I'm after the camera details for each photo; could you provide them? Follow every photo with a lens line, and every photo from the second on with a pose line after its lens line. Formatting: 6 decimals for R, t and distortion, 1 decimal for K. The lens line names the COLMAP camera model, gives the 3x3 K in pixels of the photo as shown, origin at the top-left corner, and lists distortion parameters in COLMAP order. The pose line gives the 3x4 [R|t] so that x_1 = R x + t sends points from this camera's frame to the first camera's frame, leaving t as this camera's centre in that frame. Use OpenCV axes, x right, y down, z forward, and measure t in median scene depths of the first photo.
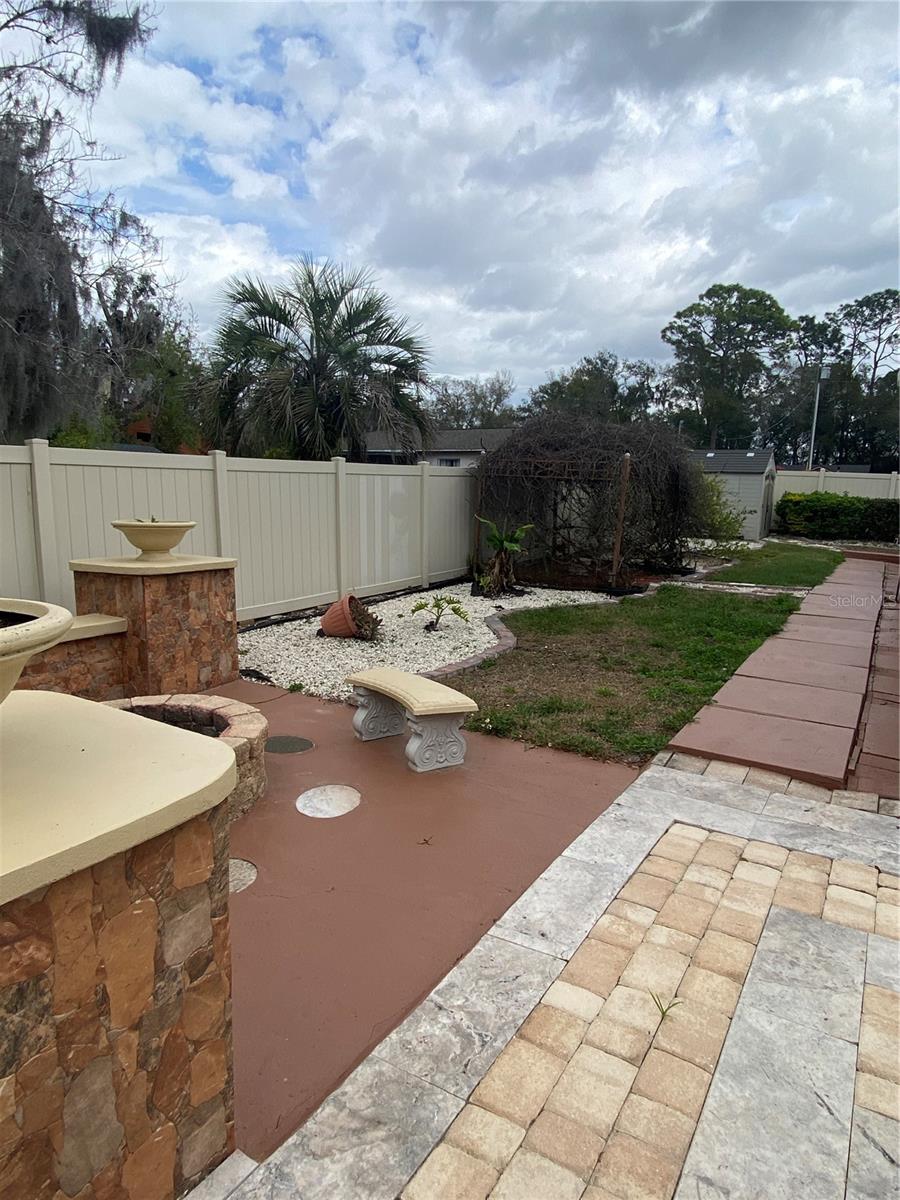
lens RADIAL K [[683.5, 0, 451.7], [0, 683.5, 602.3], [0, 0, 1]] dist [0.030583, -0.034918]
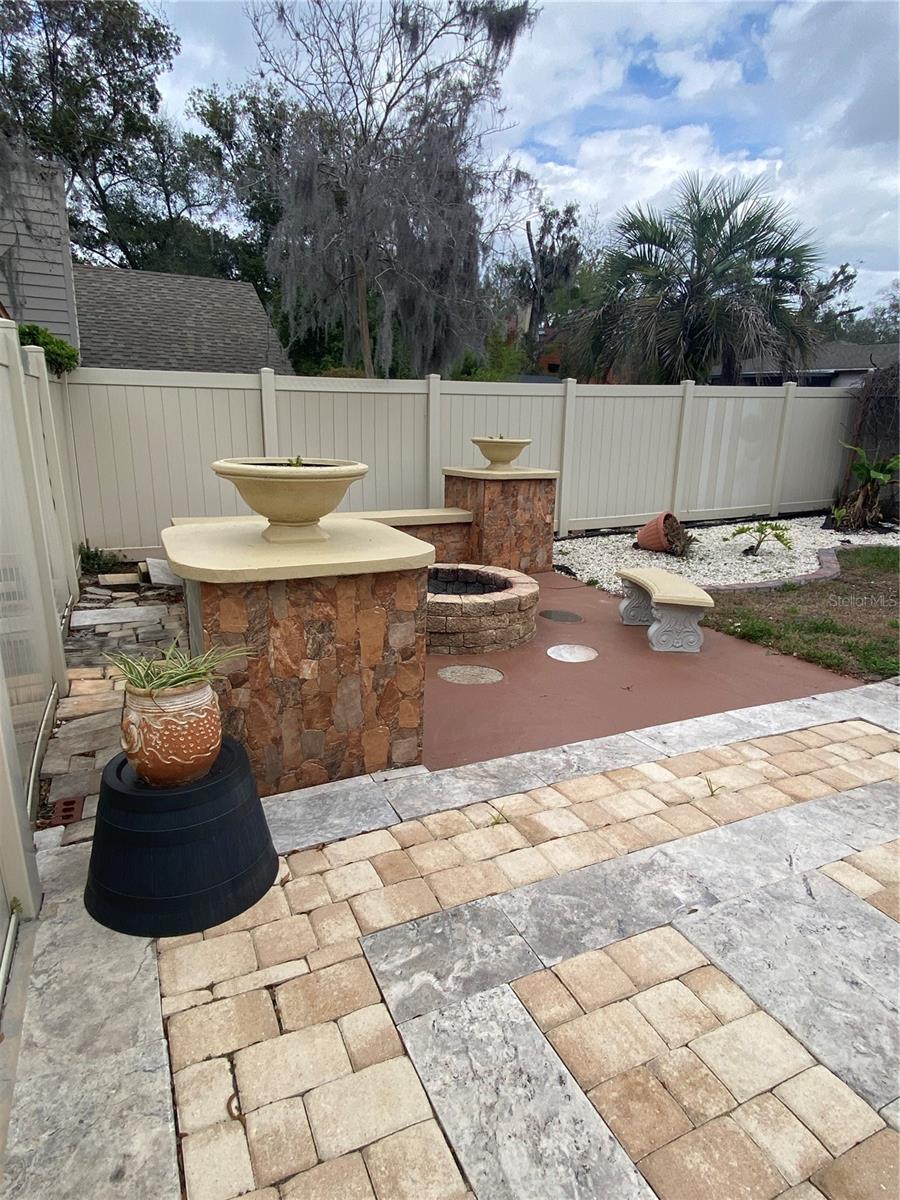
lens RADIAL K [[683.5, 0, 449.3], [0, 683.5, 612.7], [0, 0, 1]] dist [0.030583, -0.034918]
pose [[0.845045, 0.144561, -0.514782, 0.181542], [-0.086231, 0.987002, 0.135615, 0.036549], [0.527696, -0.070211, 0.846527, -0.142913]]
